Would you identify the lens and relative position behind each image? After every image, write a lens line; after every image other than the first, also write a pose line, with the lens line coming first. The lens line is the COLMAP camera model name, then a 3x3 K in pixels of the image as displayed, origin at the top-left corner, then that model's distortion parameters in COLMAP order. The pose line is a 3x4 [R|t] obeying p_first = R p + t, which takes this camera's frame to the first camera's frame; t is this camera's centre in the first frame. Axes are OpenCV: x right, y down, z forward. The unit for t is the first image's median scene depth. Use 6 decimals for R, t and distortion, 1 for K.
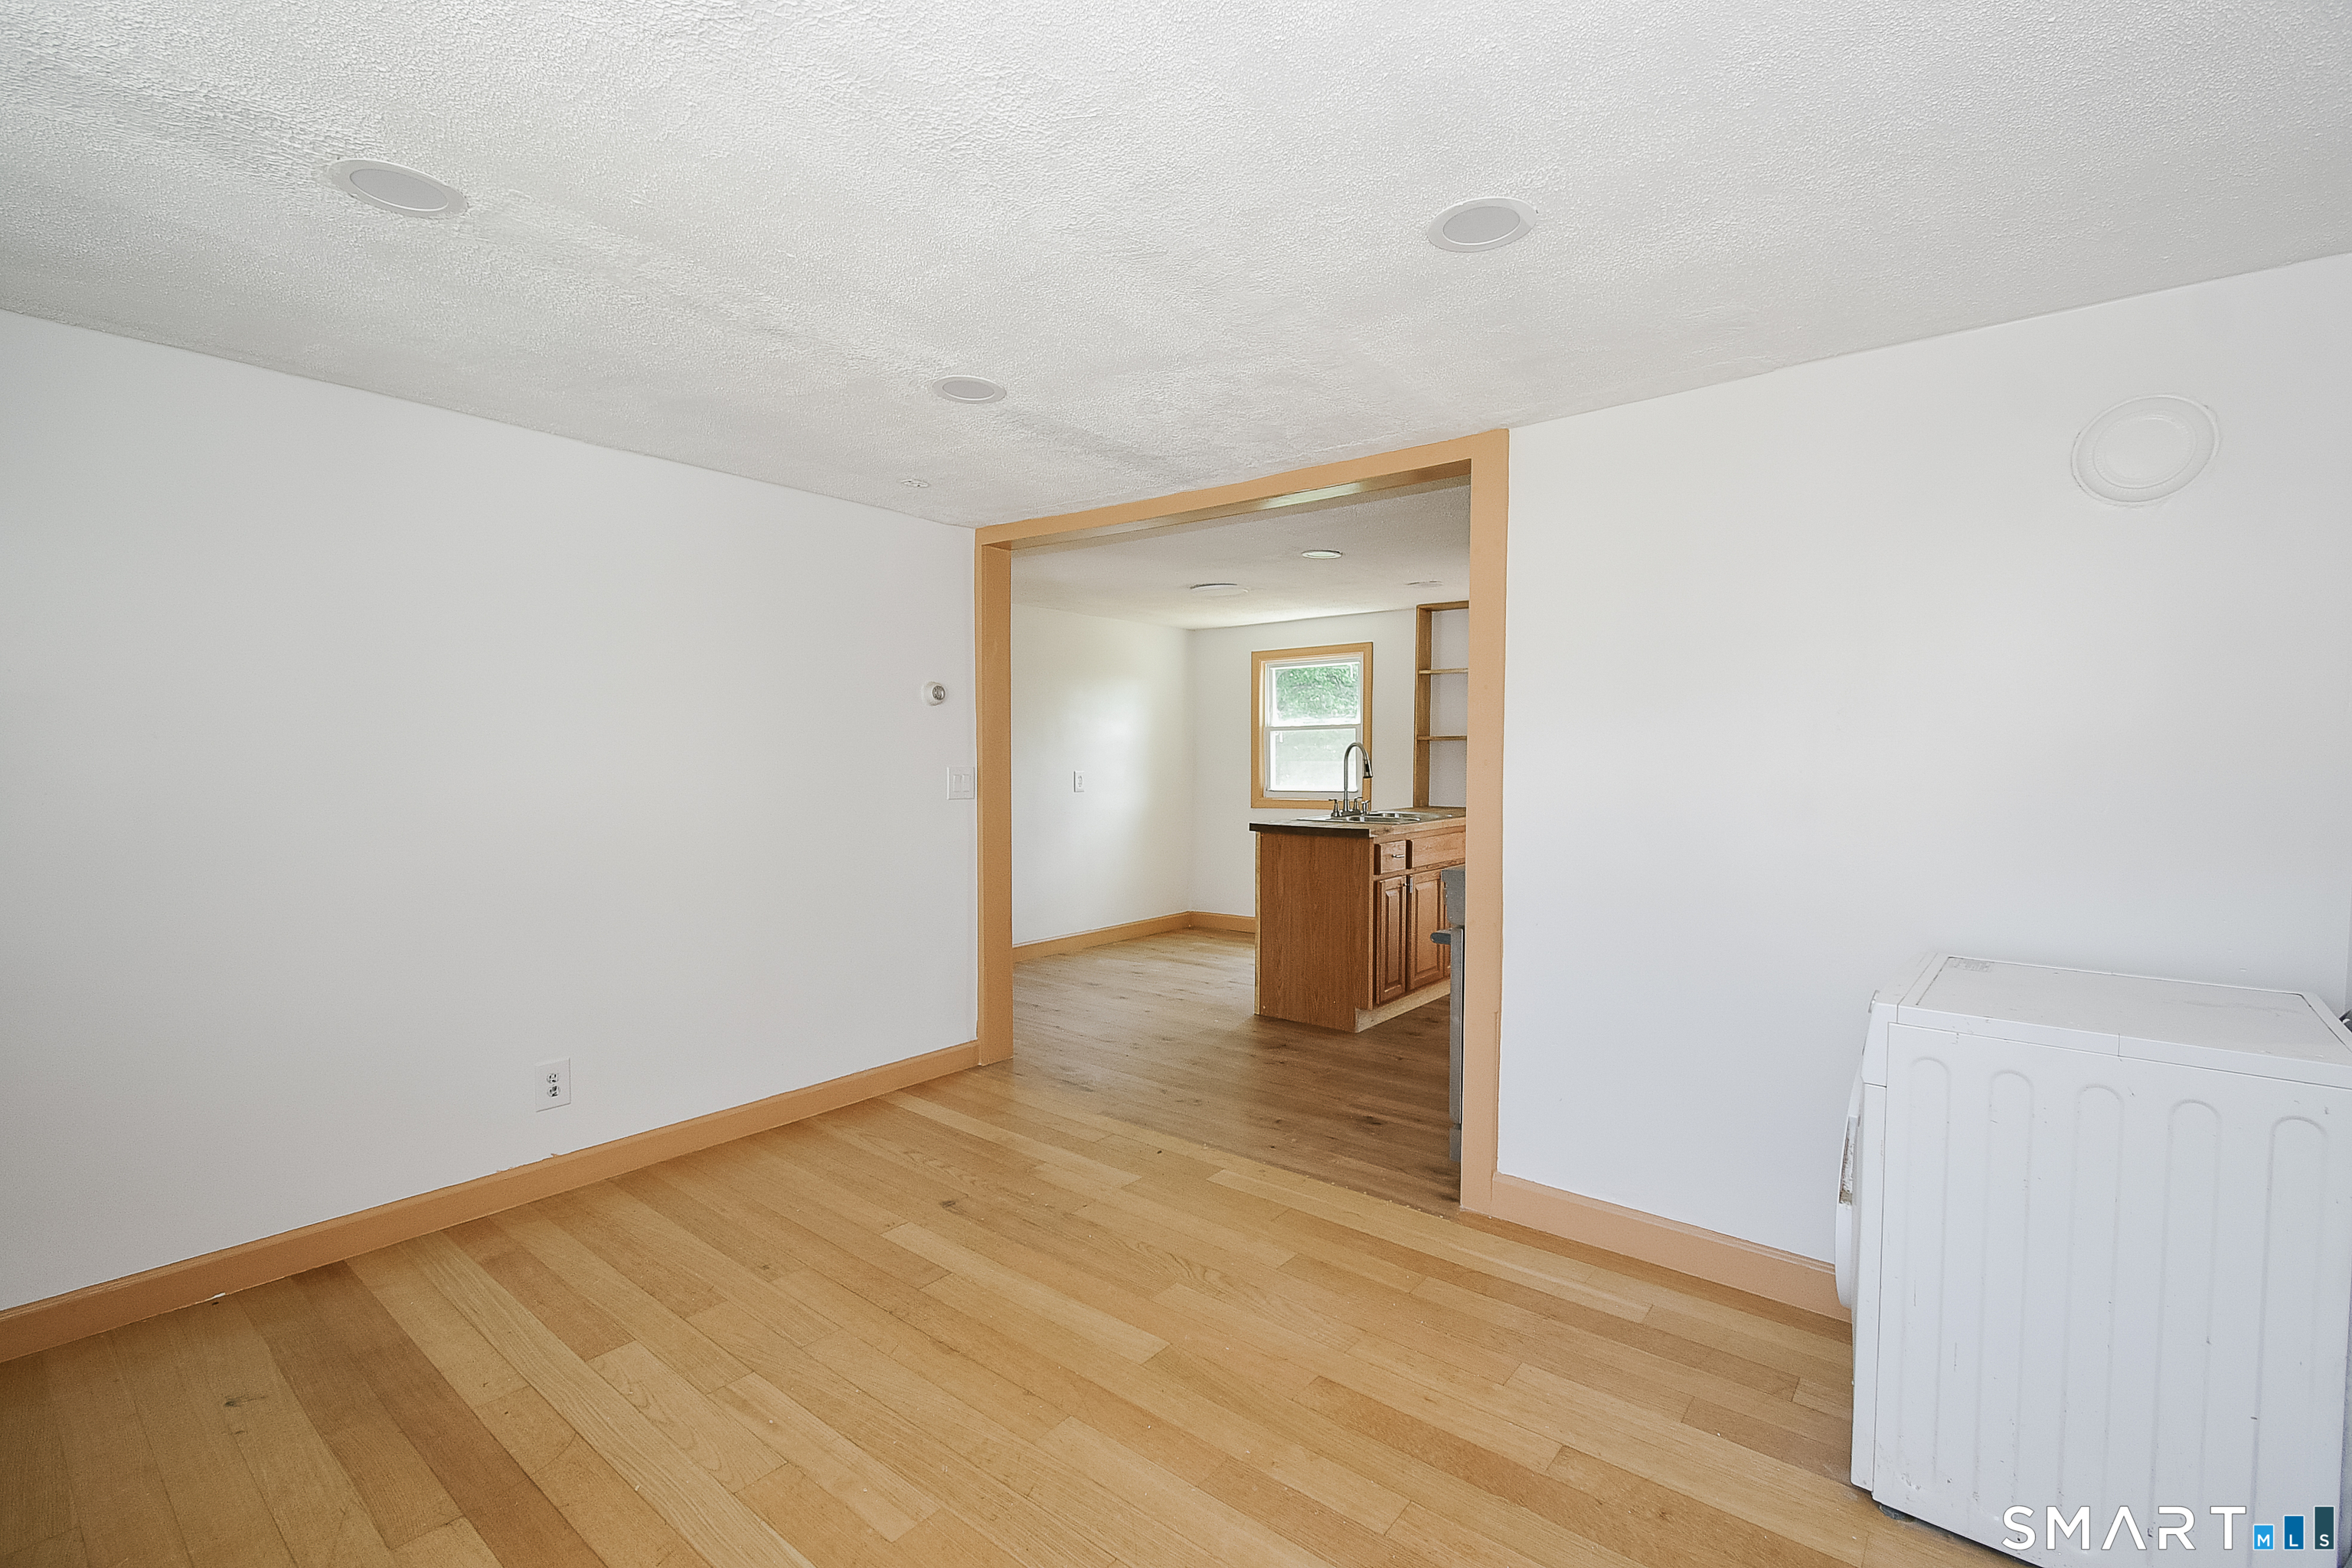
lens RADIAL K [[1063.9, 0, 1171.3], [0, 1063.9, 790.9], [0, 0, 1]] dist [0.008909, -0.000764]
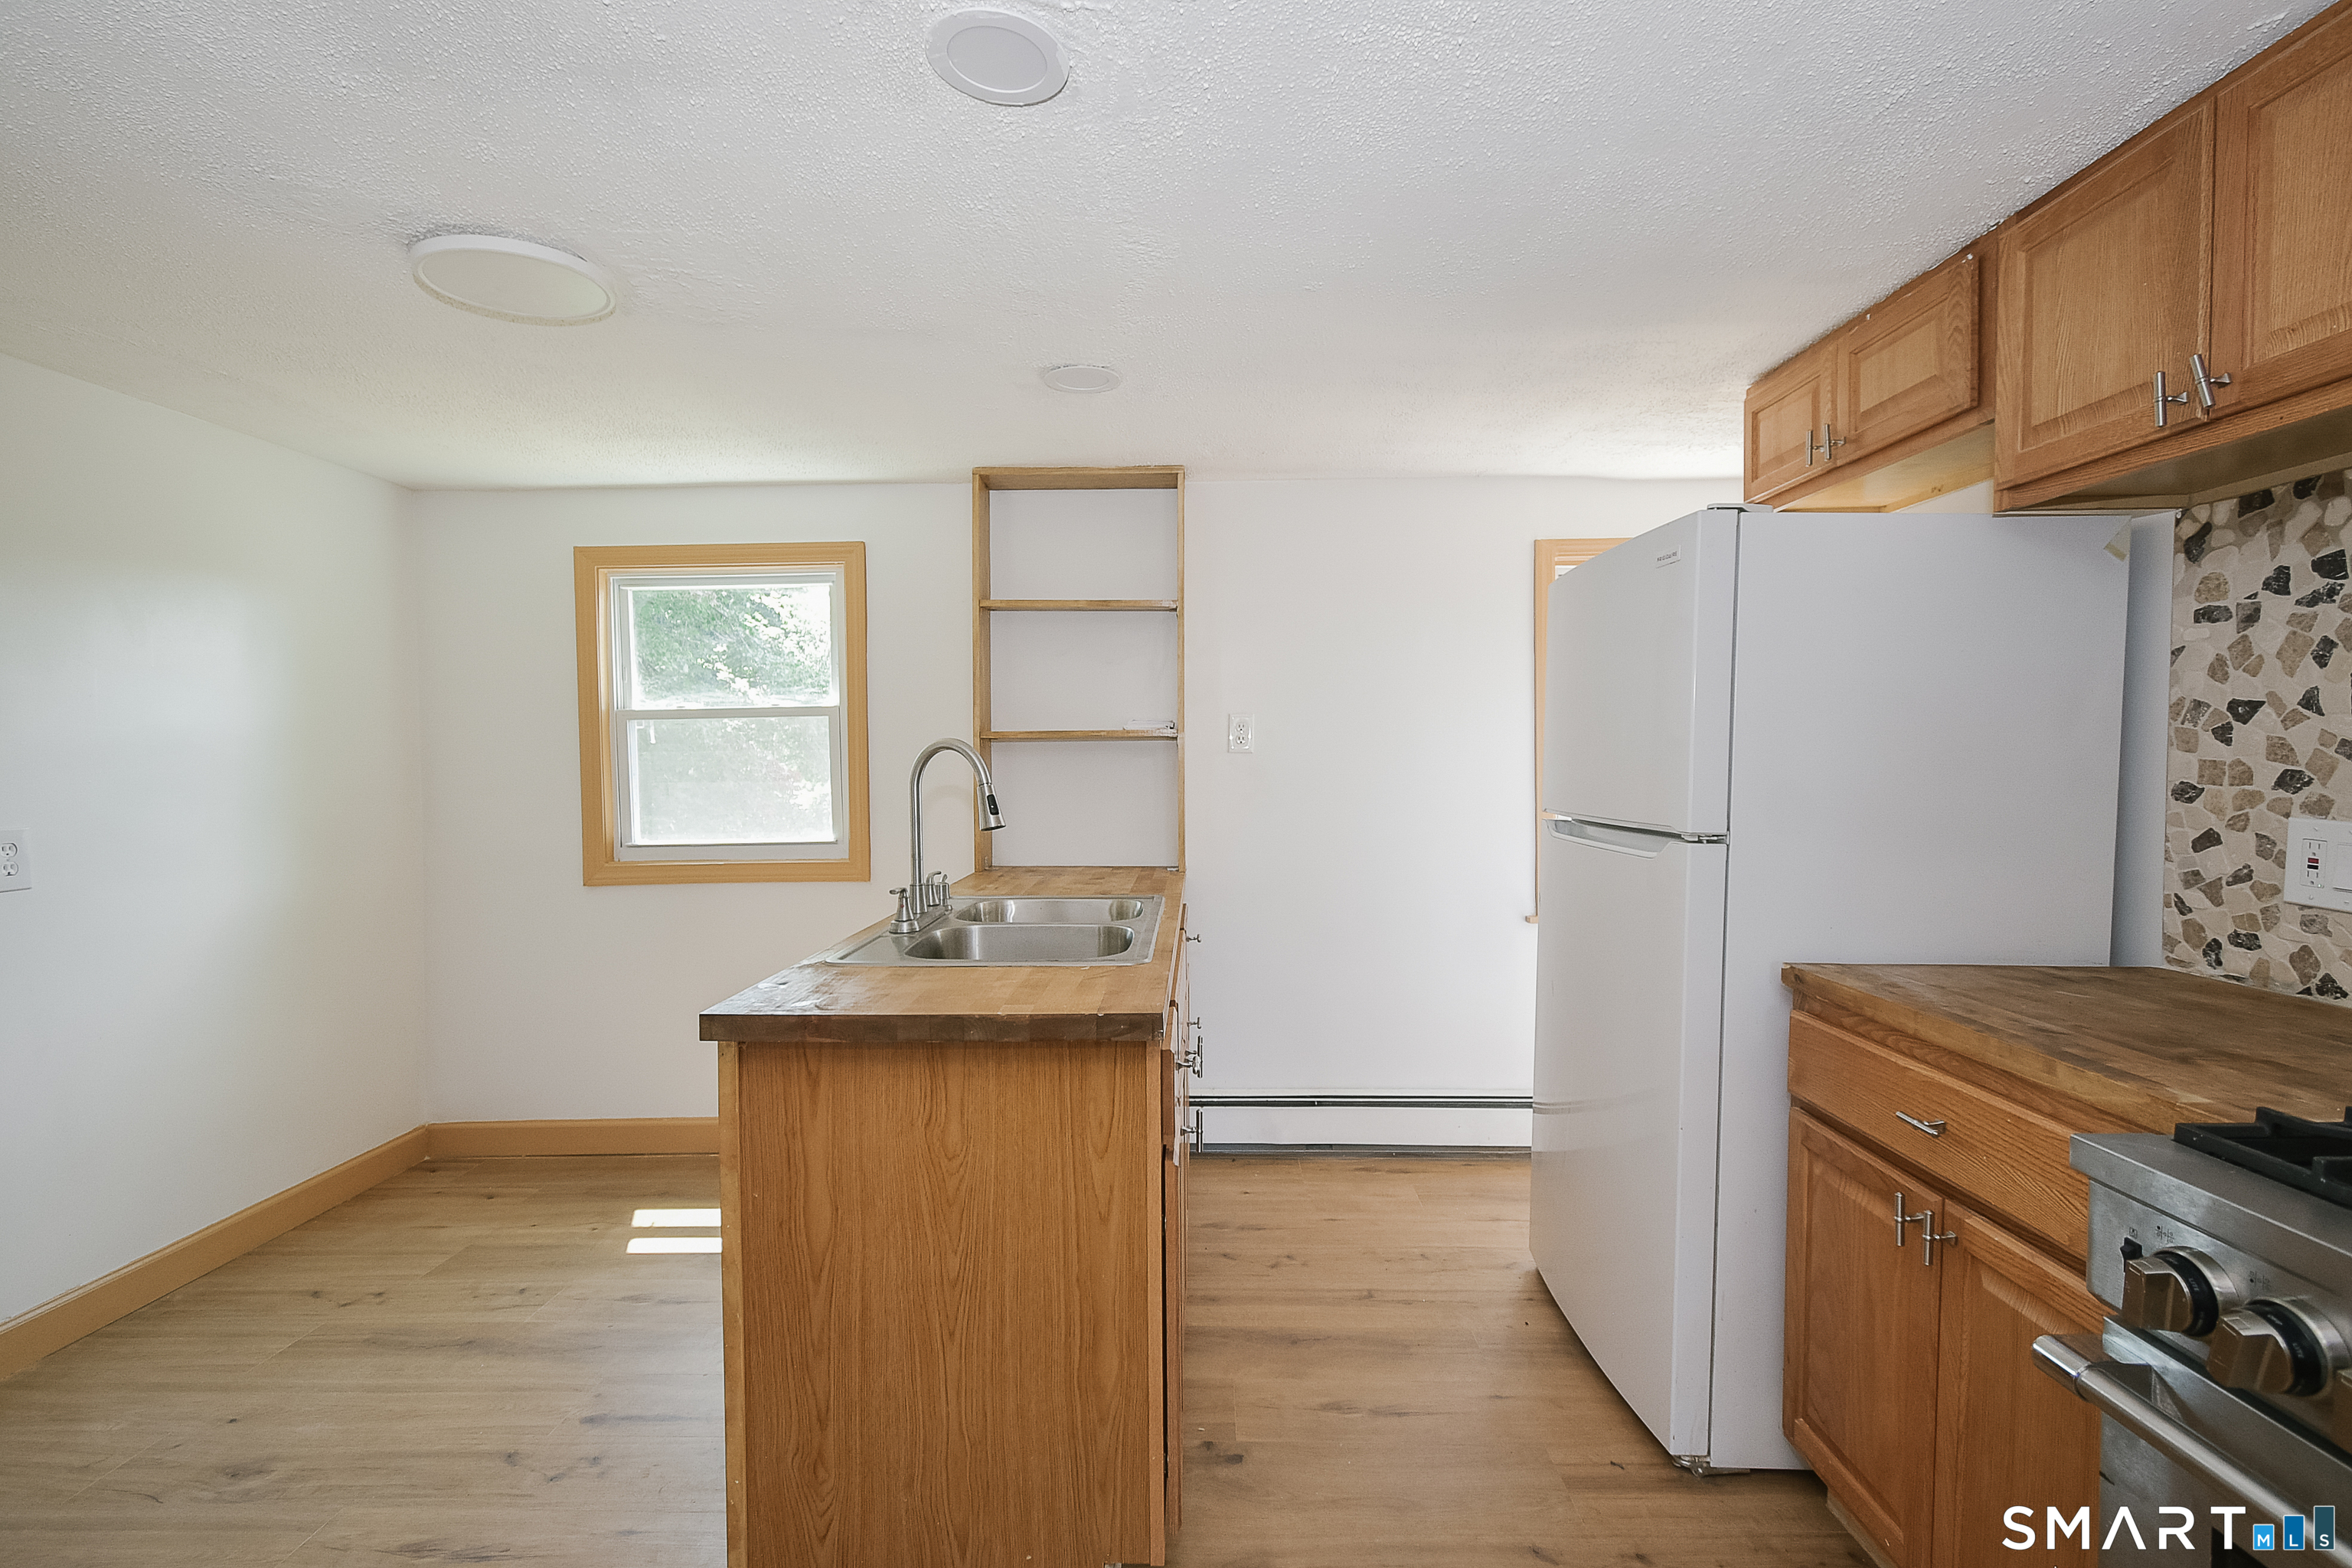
lens RADIAL K [[1003.8, 0, 1176.2], [0, 1003.8, 777.1], [0, 0, 1]] dist [0.010381, 0.000025]
pose [[0.781741, -0.027230, 0.623008, 0.004146], [0.036171, 0.999344, -0.001708, -0.021477], [-0.622553, 0.023870, 0.782214, 0.498342]]
